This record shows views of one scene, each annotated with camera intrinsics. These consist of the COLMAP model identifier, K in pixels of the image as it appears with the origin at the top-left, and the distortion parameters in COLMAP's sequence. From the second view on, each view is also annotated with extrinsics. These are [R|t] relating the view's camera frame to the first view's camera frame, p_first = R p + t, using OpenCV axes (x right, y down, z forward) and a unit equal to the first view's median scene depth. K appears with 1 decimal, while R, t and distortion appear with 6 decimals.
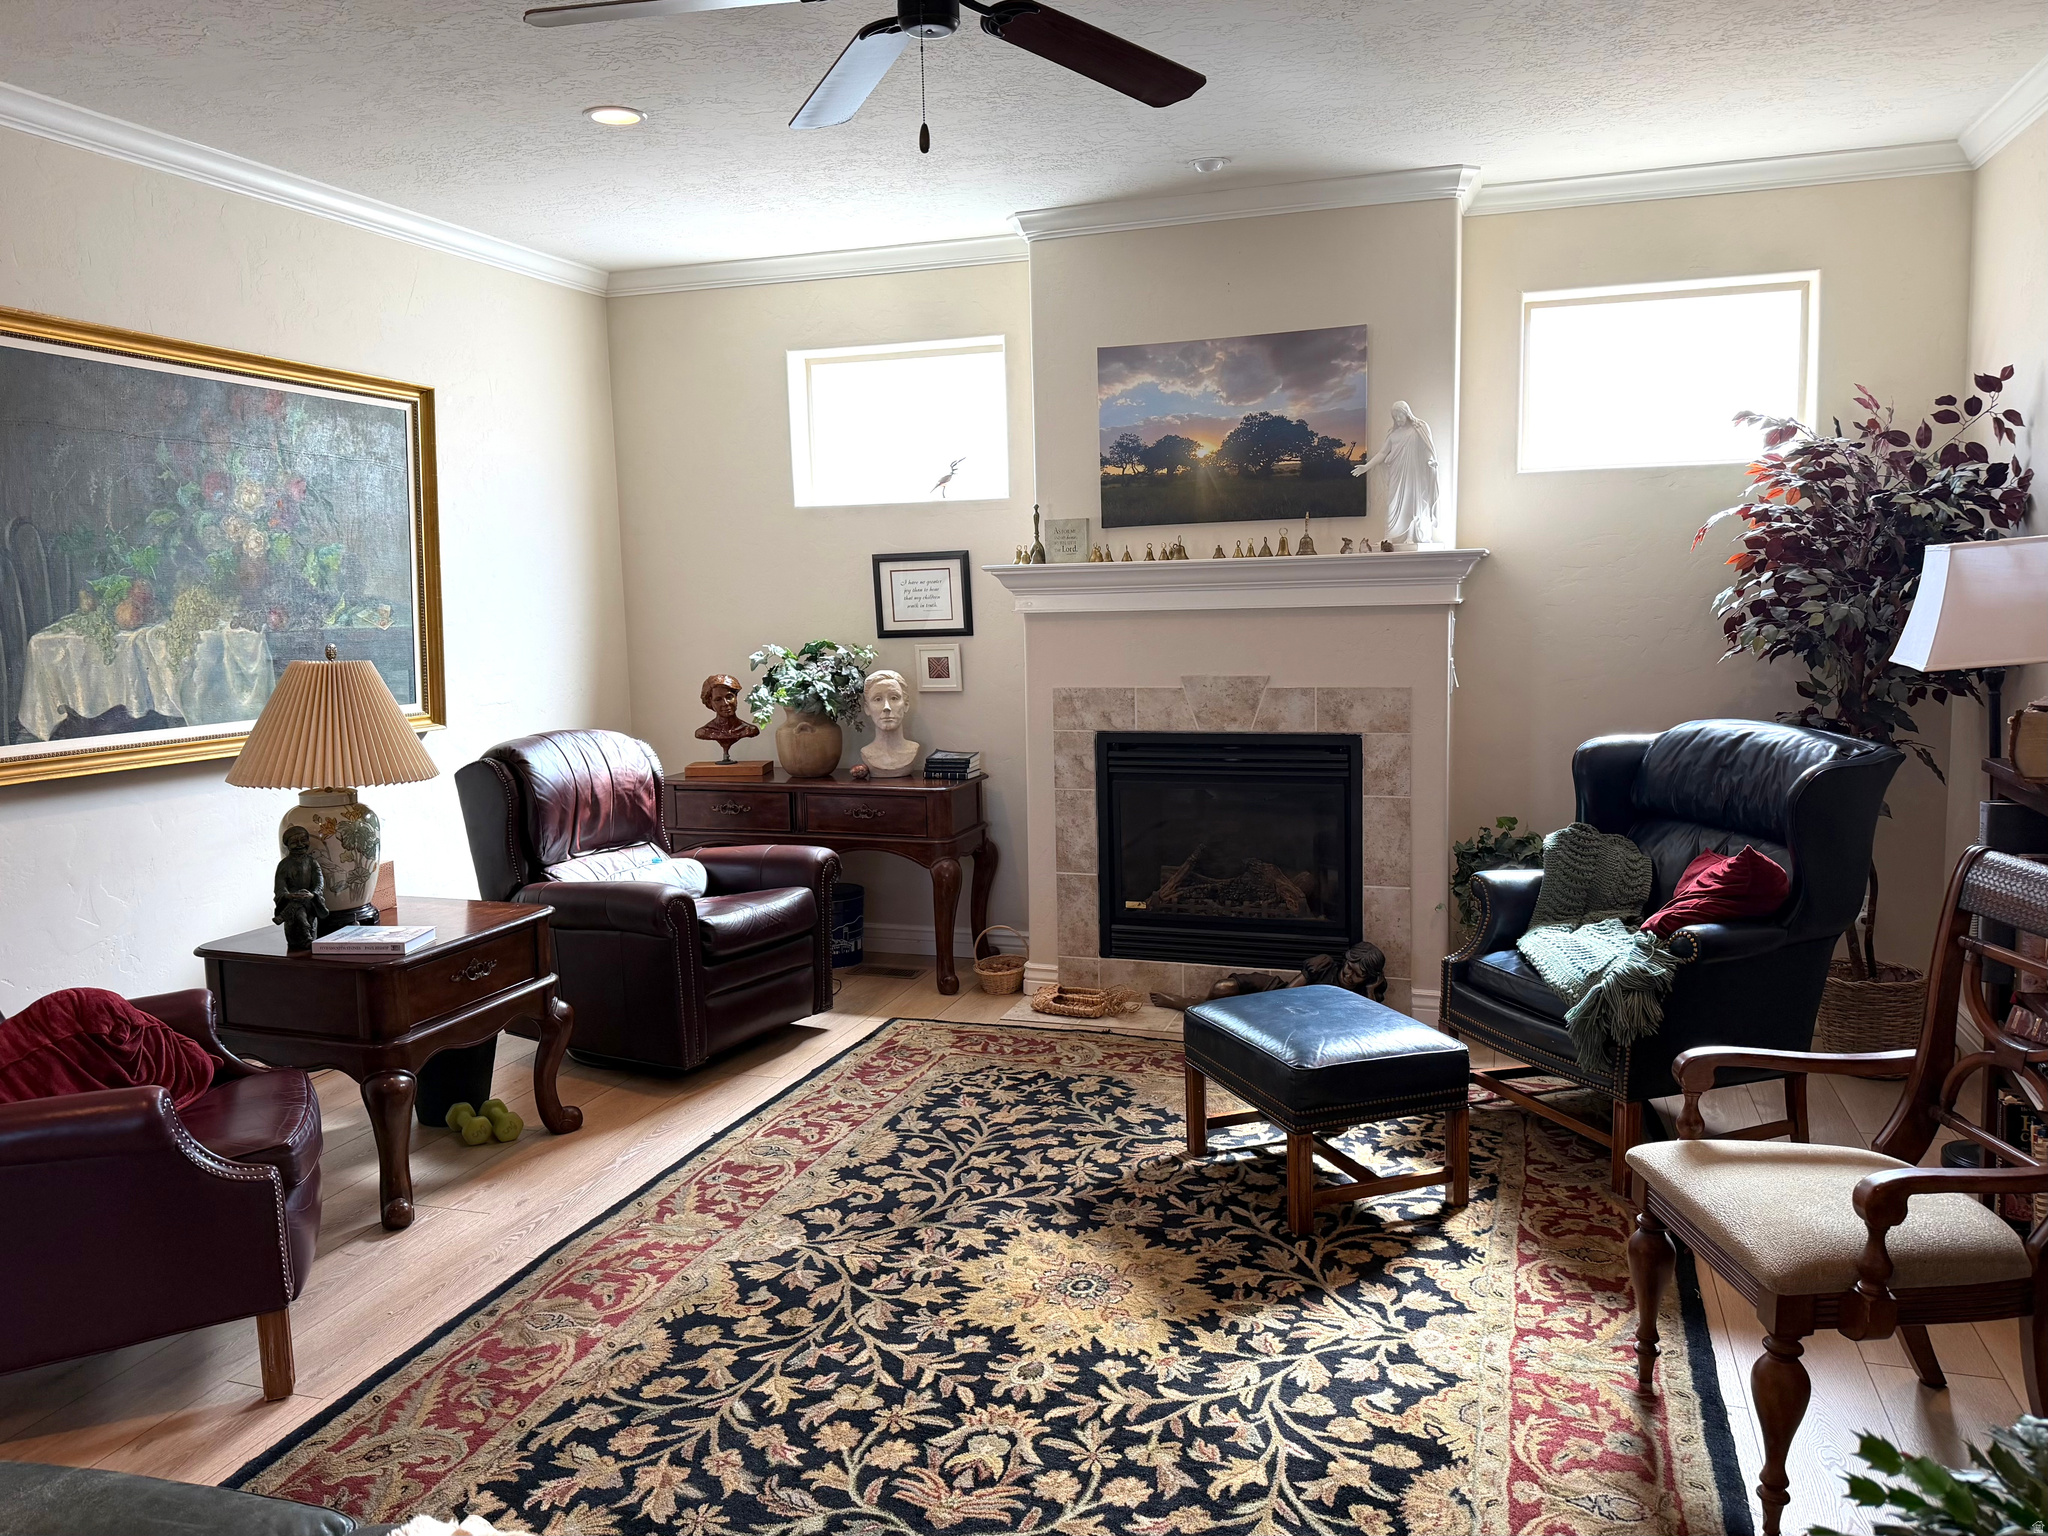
lens RADIAL K [[1512.6, 0, 1024.1], [0, 1512.6, 747.7], [0, 0, 1]] dist [0.109764, -0.194947]
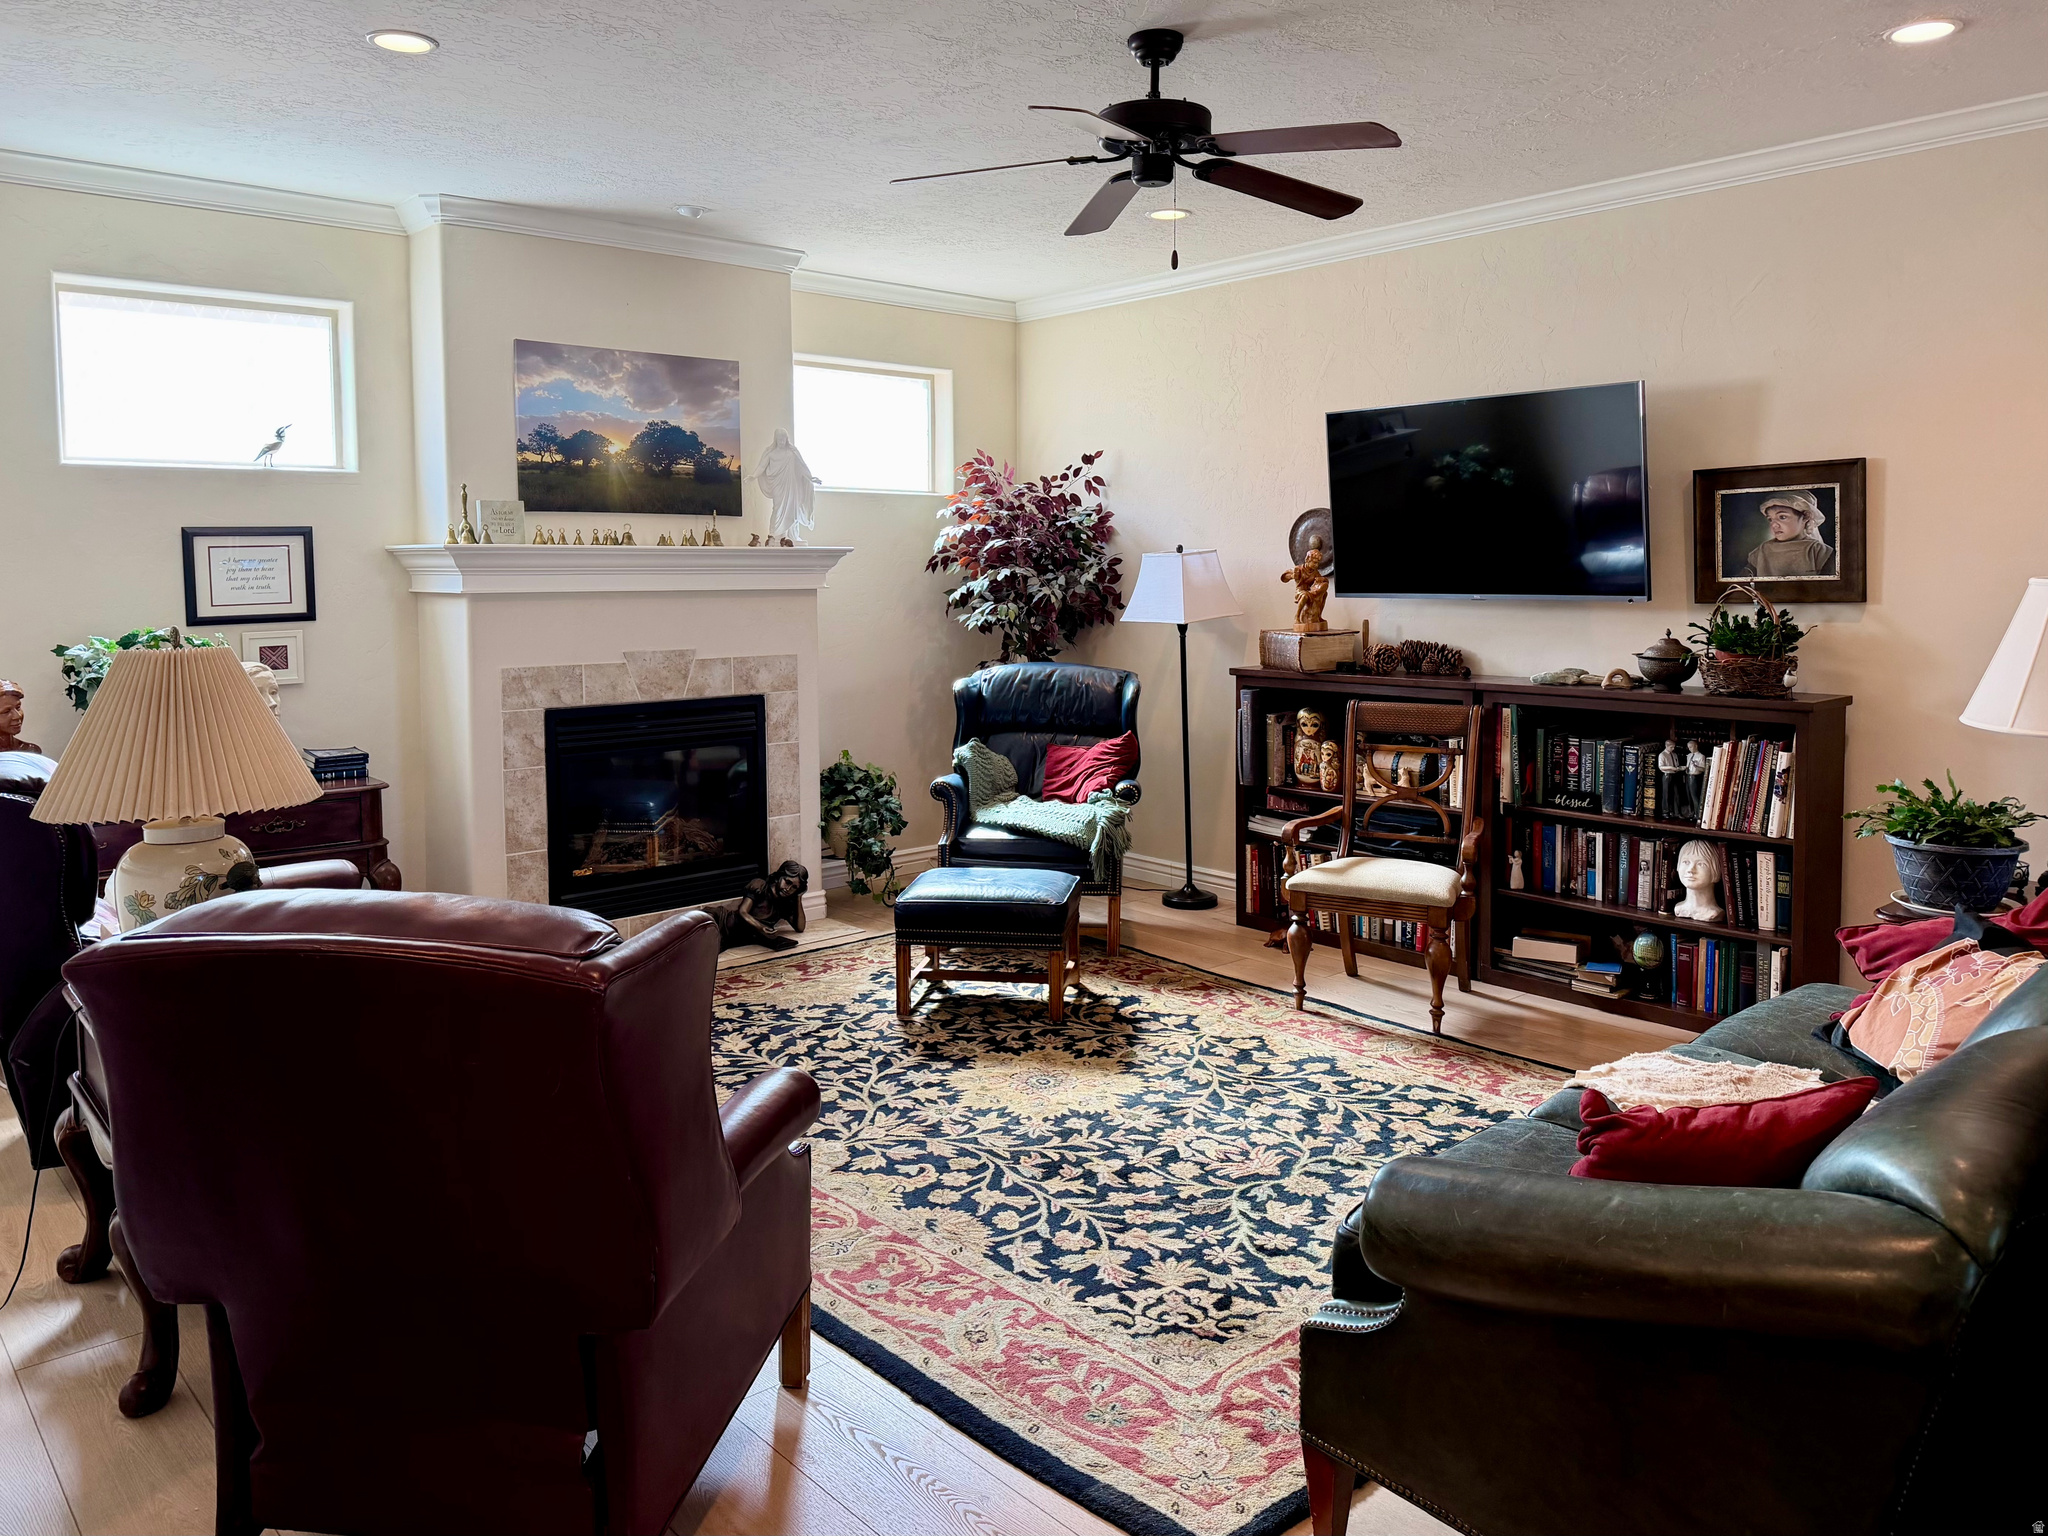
lens RADIAL K [[1521.6, 0, 1017.5], [0, 1521.6, 686.4], [0, 0, 1]] dist [0.120683, -0.003463]
pose [[0.476832, -0.045341, 0.877824, -0.831348], [0.092338, 0.995727, 0.001274, 0.002536], [-0.874131, 0.080449, 0.478981, 0.255135]]
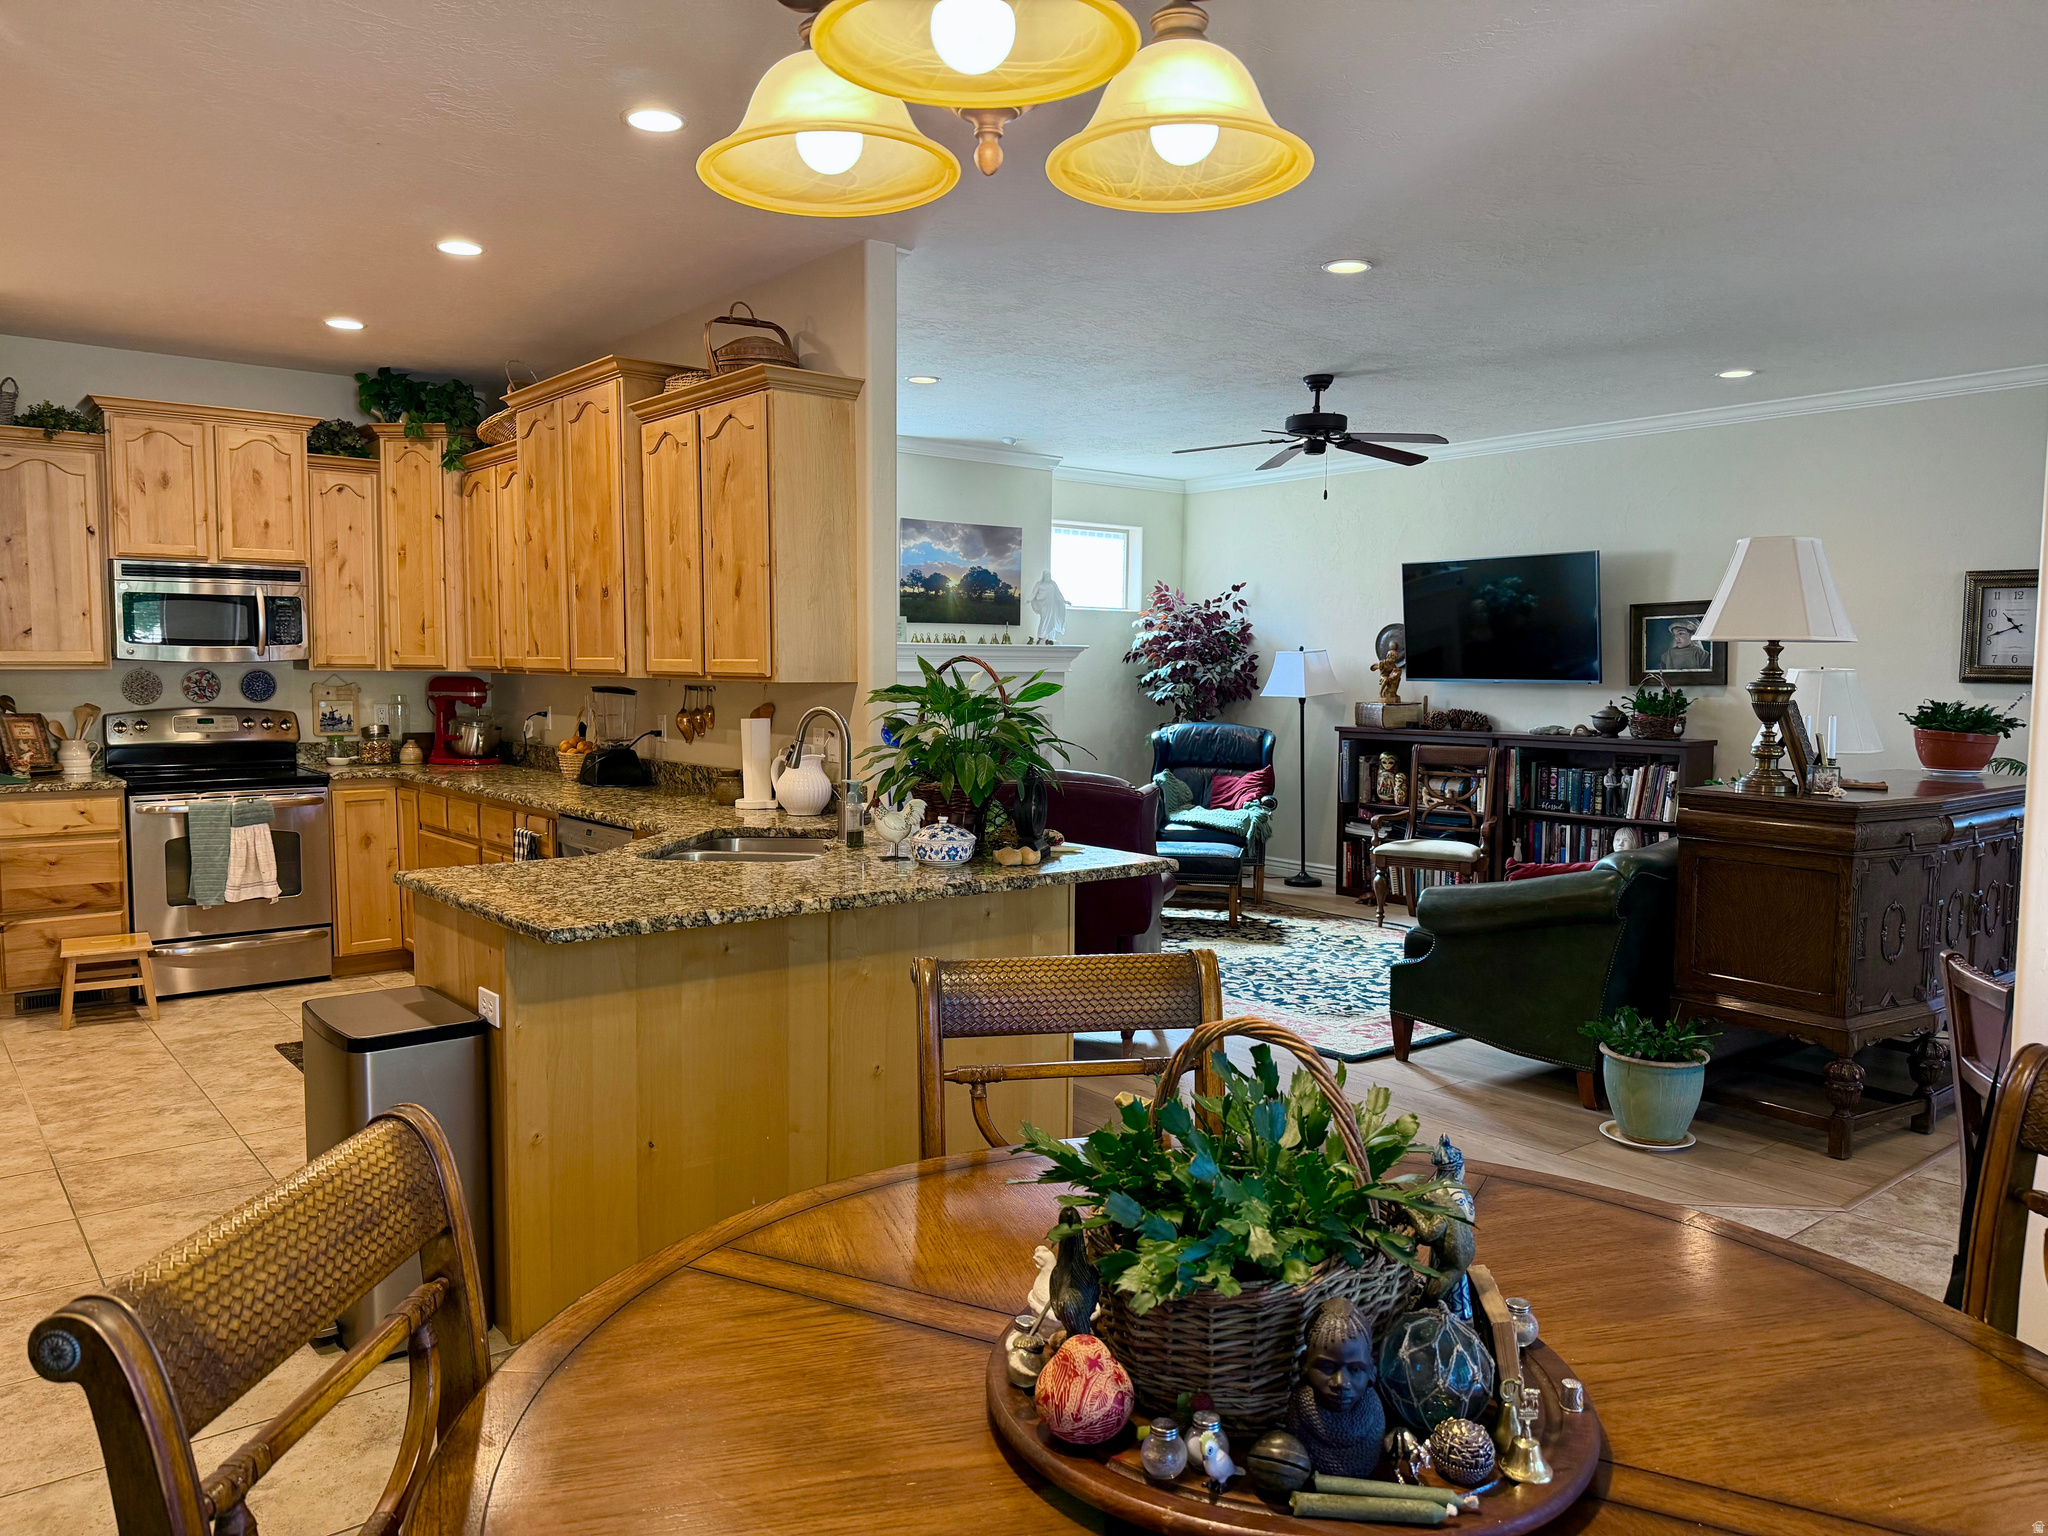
lens RADIAL K [[1461.4, 0, 992.1], [0, 1461.4, 777.5], [0, 0, 1]] dist [0.126733, -0.167081]
pose [[0.531241, -0.033344, 0.846565, -1.503856], [0.074341, 0.997206, -0.007374, 0.054785], [-0.843953, 0.066852, 0.532235, 0.068166]]
